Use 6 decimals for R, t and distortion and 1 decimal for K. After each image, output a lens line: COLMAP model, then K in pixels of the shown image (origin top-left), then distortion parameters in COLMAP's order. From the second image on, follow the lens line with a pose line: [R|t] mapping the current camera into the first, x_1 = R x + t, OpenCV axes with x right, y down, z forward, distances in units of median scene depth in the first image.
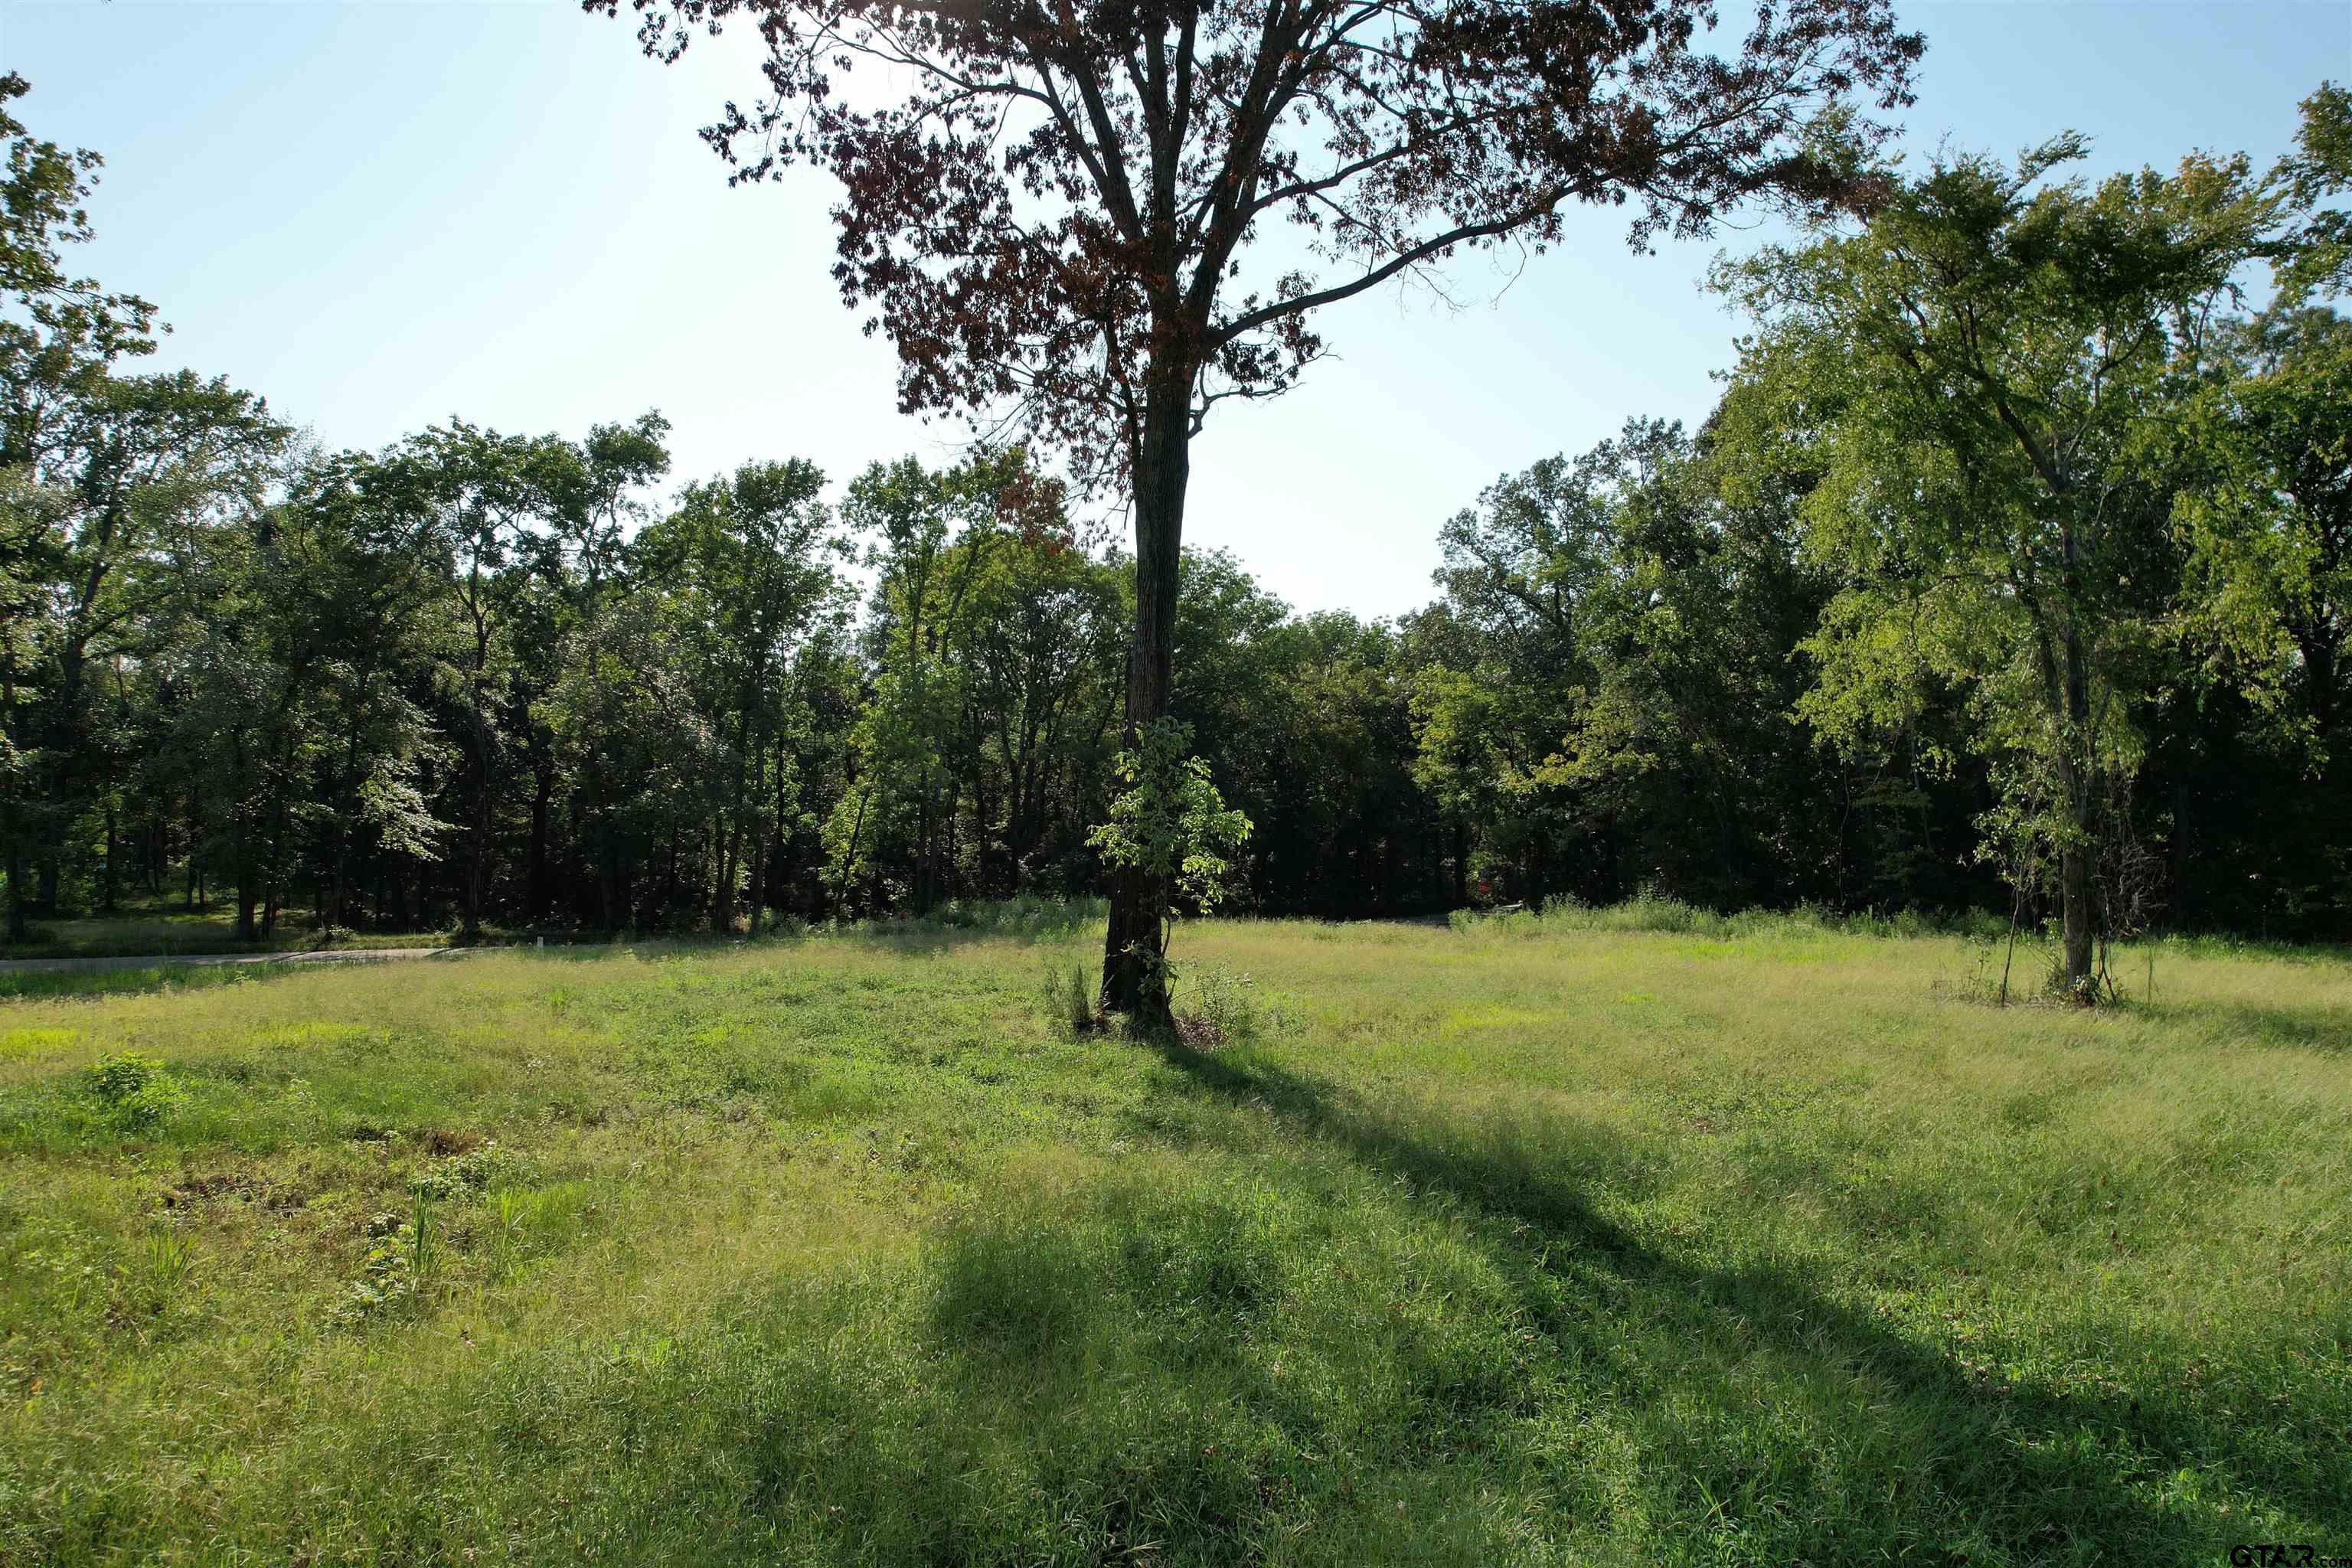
lens RADIAL K [[1510.8, 0, 1176.0], [0, 1510.8, 784.0], [0, 0, 1]] dist [-0.063272, 0.063604]
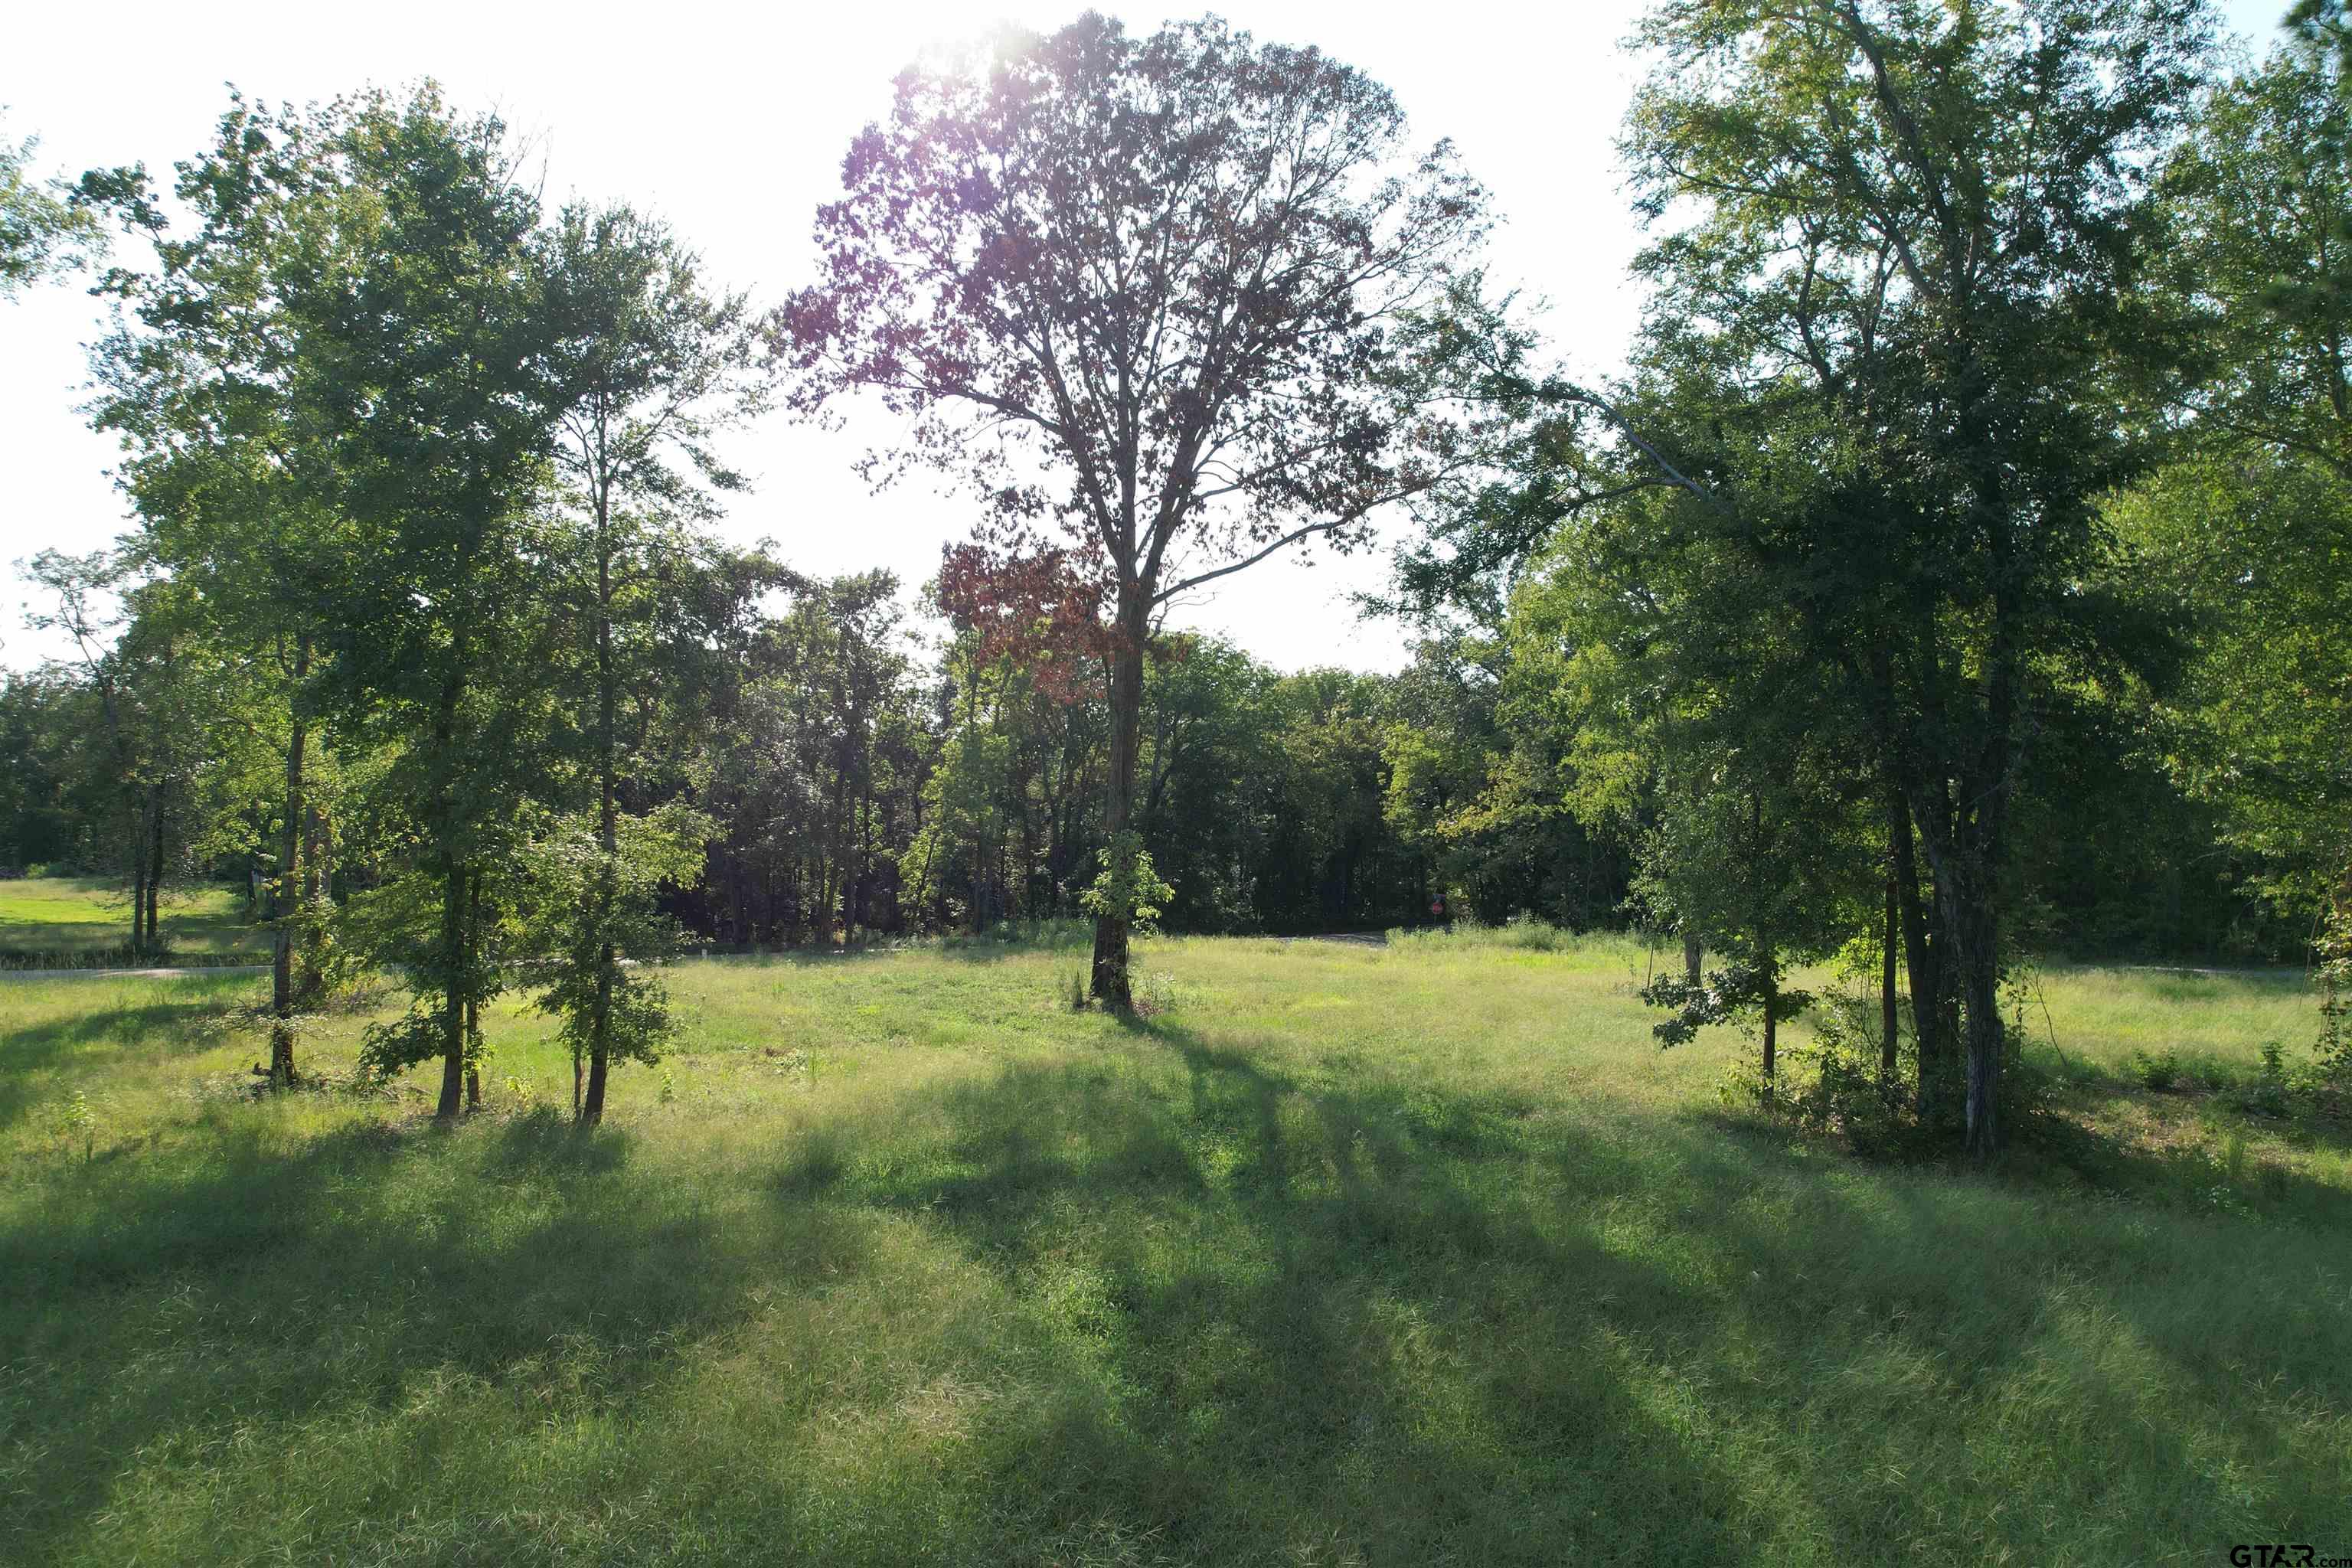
lens RADIAL K [[1510.8, 0, 1176.0], [0, 1510.8, 784.0], [0, 0, 1]] dist [-0.063272, 0.063604]
pose [[0.999469, -0.001506, -0.032559, 0.041119], [0.001405, 0.999994, -0.003147, -0.034431], [0.032564, 0.003099, 0.999465, -0.282694]]
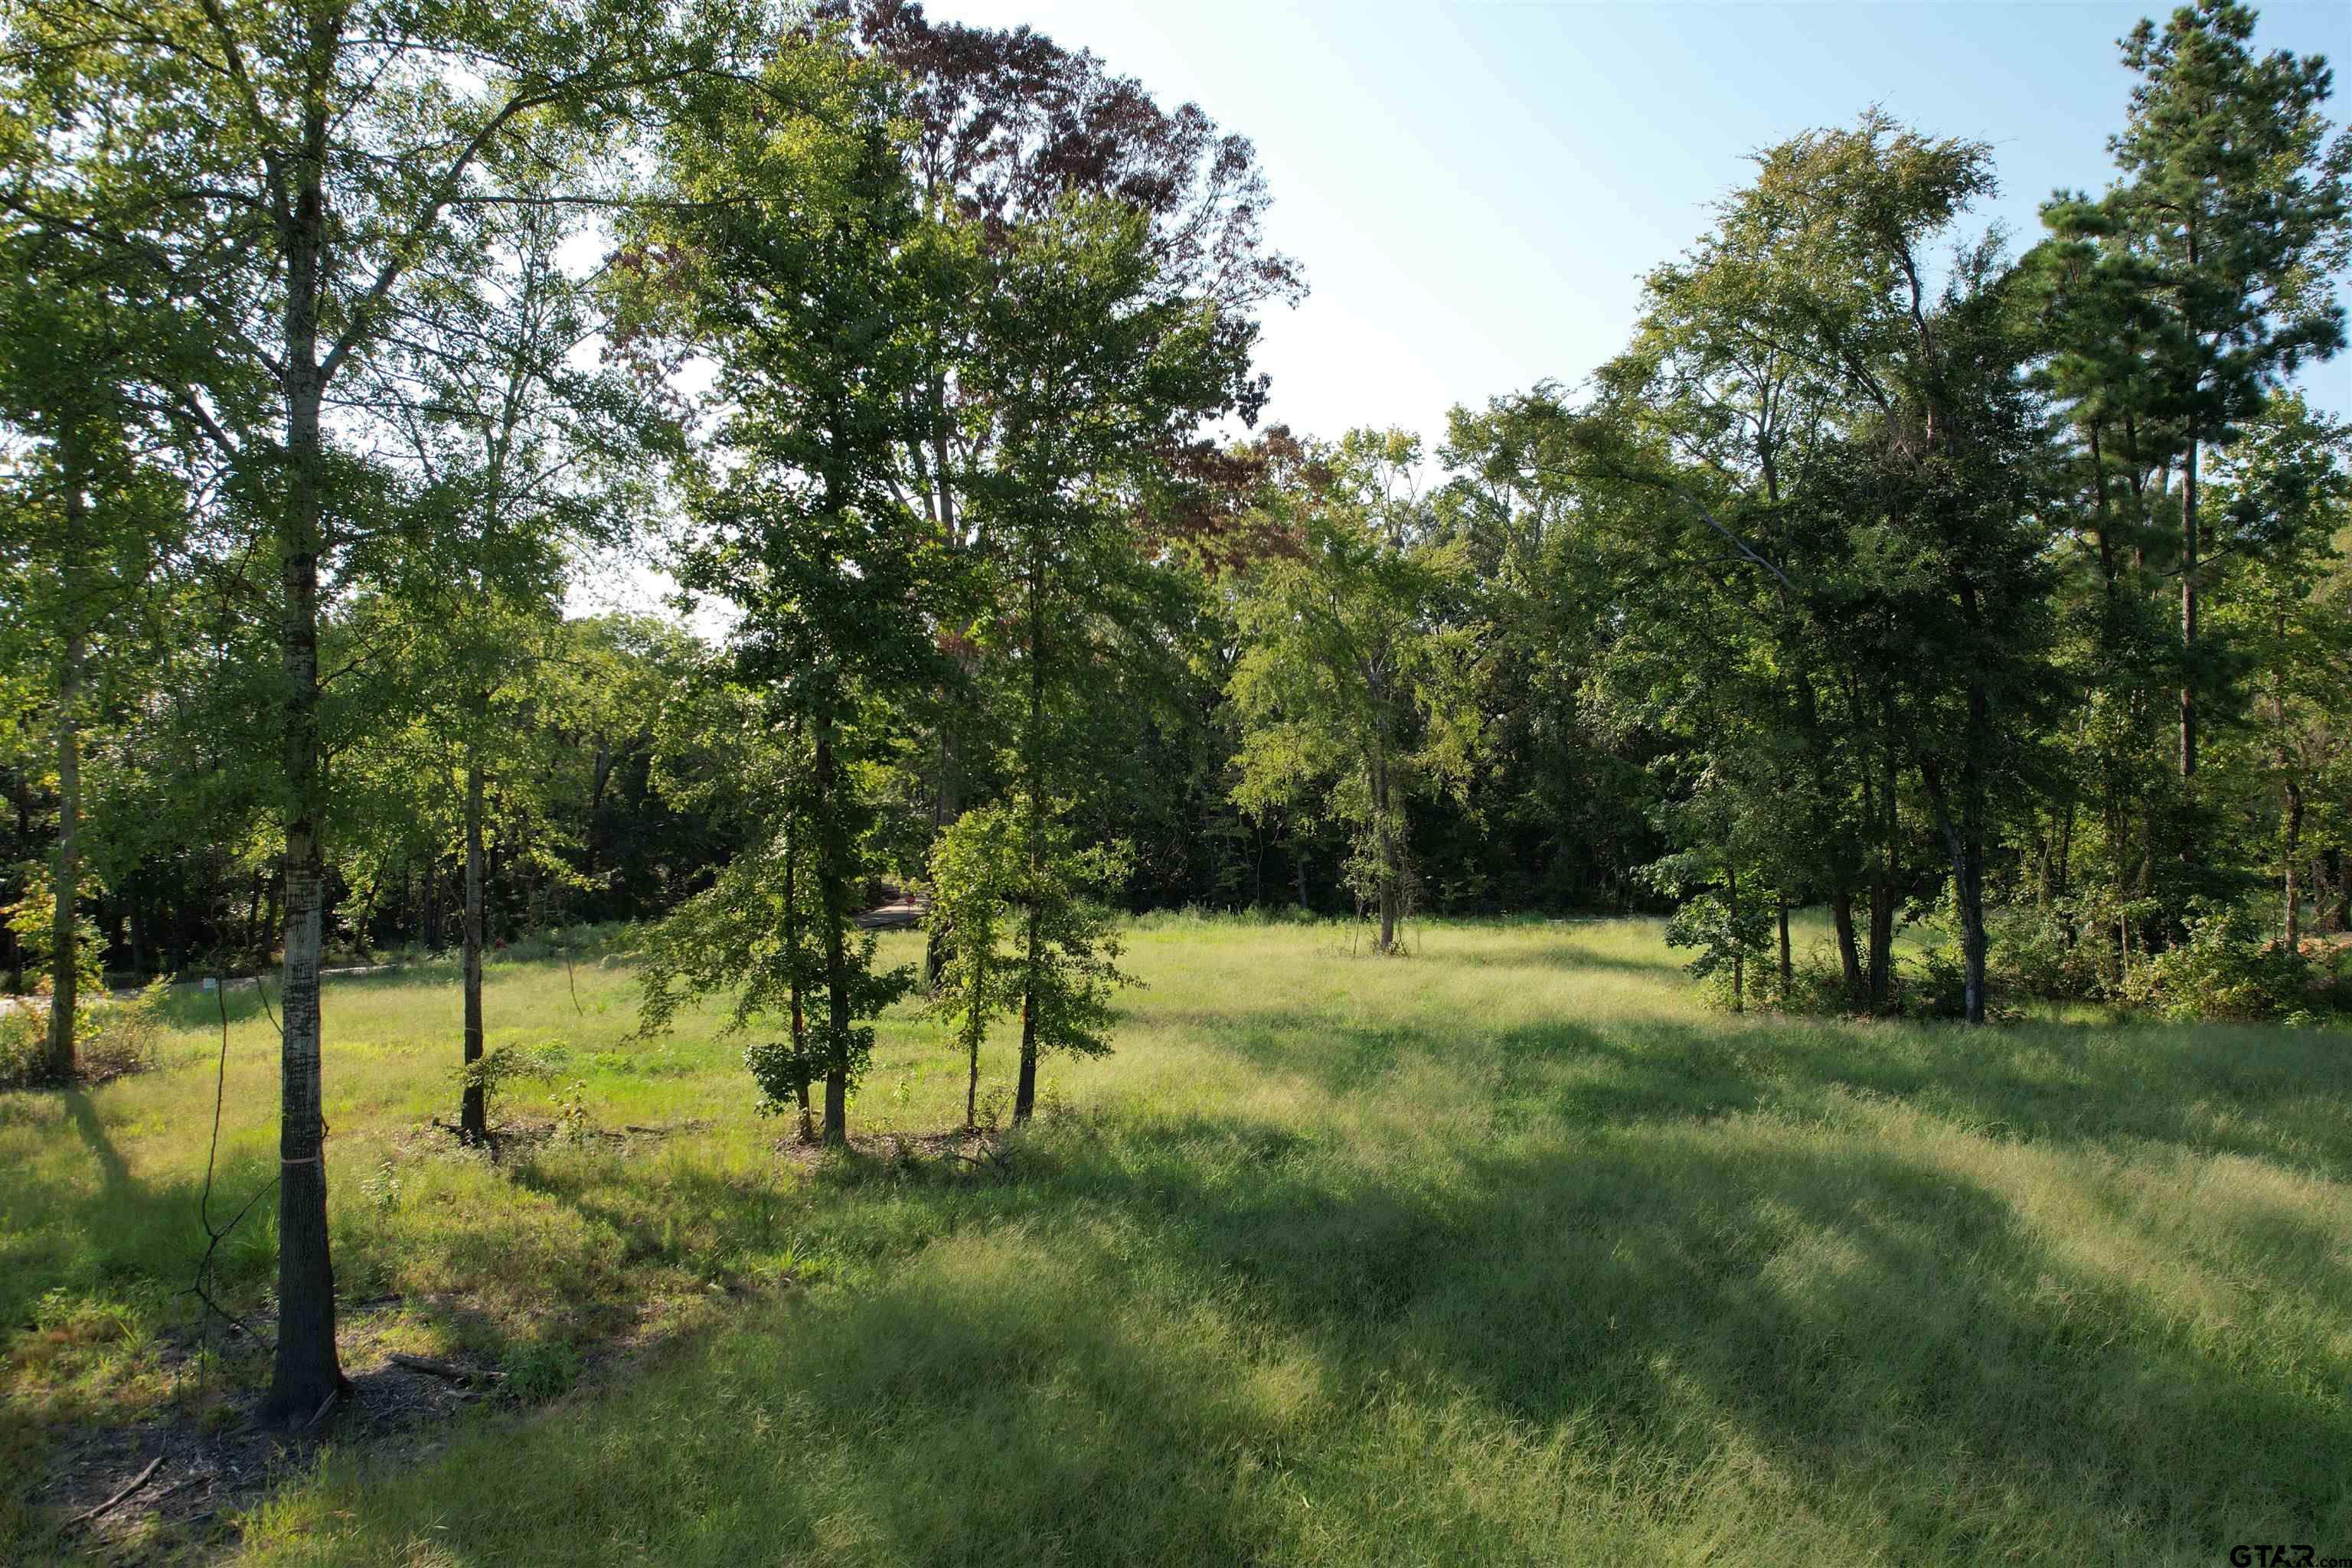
lens RADIAL K [[1510.8, 0, 1176.0], [0, 1510.8, 784.0], [0, 0, 1]] dist [-0.063272, 0.063604]
pose [[0.877459, 0.001614, 0.479648, -0.252312], [-0.002340, 0.999997, 0.000916, -0.034325], [-0.479645, -0.001926, 0.877460, -0.260566]]
